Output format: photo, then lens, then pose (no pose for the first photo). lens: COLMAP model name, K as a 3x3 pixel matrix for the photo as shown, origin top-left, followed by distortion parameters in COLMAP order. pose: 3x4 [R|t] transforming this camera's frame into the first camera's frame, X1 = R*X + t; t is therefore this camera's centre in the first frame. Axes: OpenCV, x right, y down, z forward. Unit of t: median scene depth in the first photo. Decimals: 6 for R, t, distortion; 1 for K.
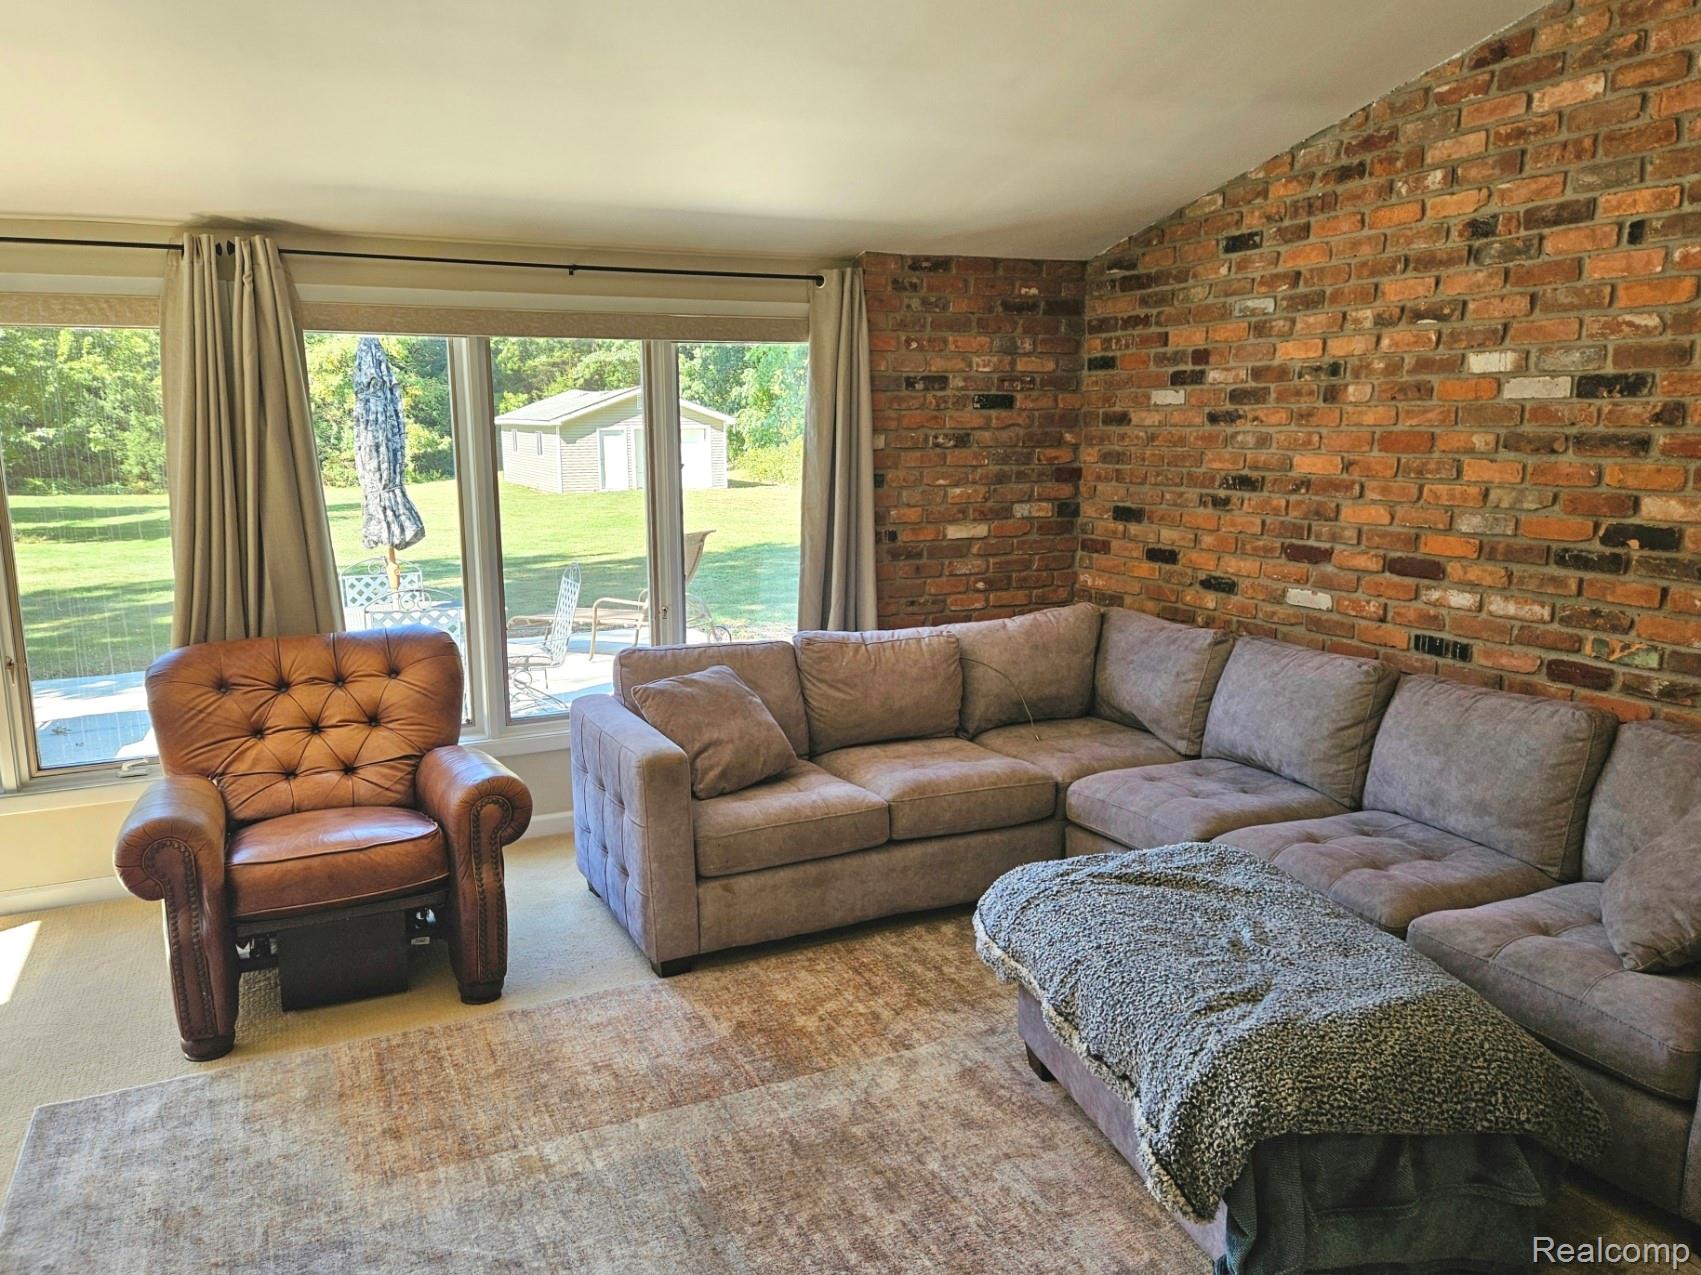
lens RADIAL K [[1268.4, 0, 848.9], [0, 1268.4, 619.5], [0, 0, 1]] dist [0.068086, -0.041888]
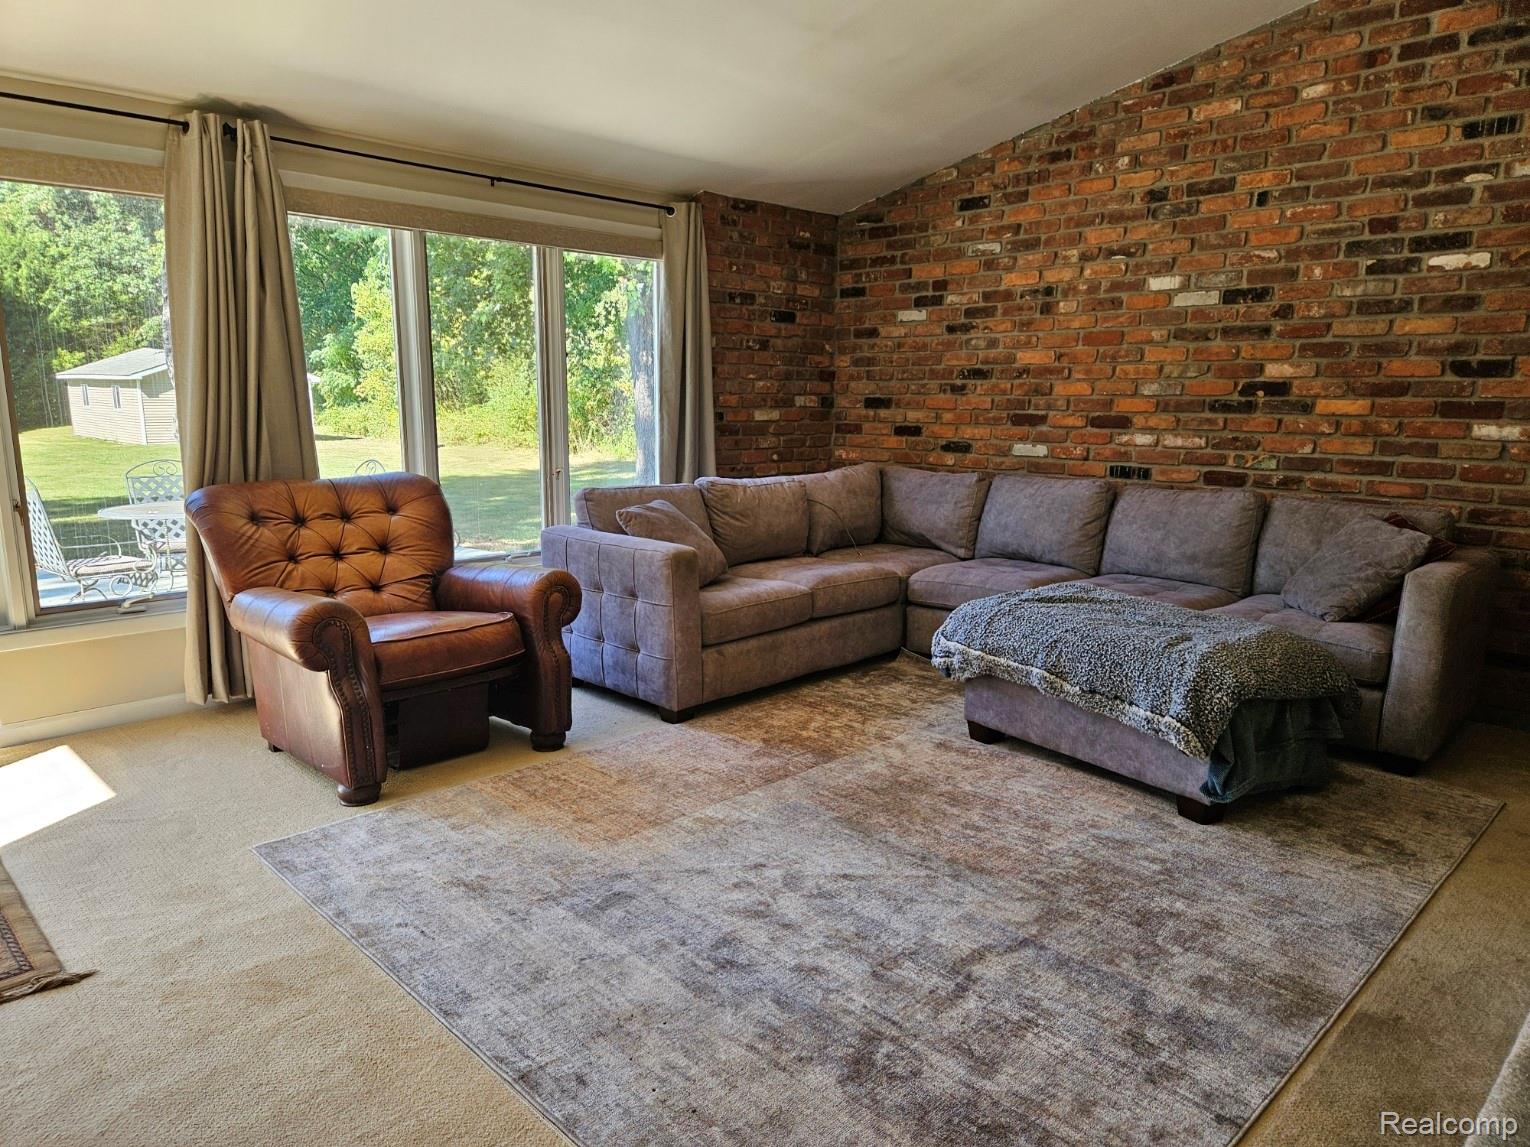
lens RADIAL K [[1041.1, 0, 771.9], [0, 1041.1, 586.5], [0, 0, 1]] dist [0.062939, -0.034680]
pose [[0.936965, -0.050073, 0.345816, -0.382623], [0.042336, 0.998656, 0.029896, 0.102471], [-0.346849, -0.013371, 0.937826, -0.034344]]
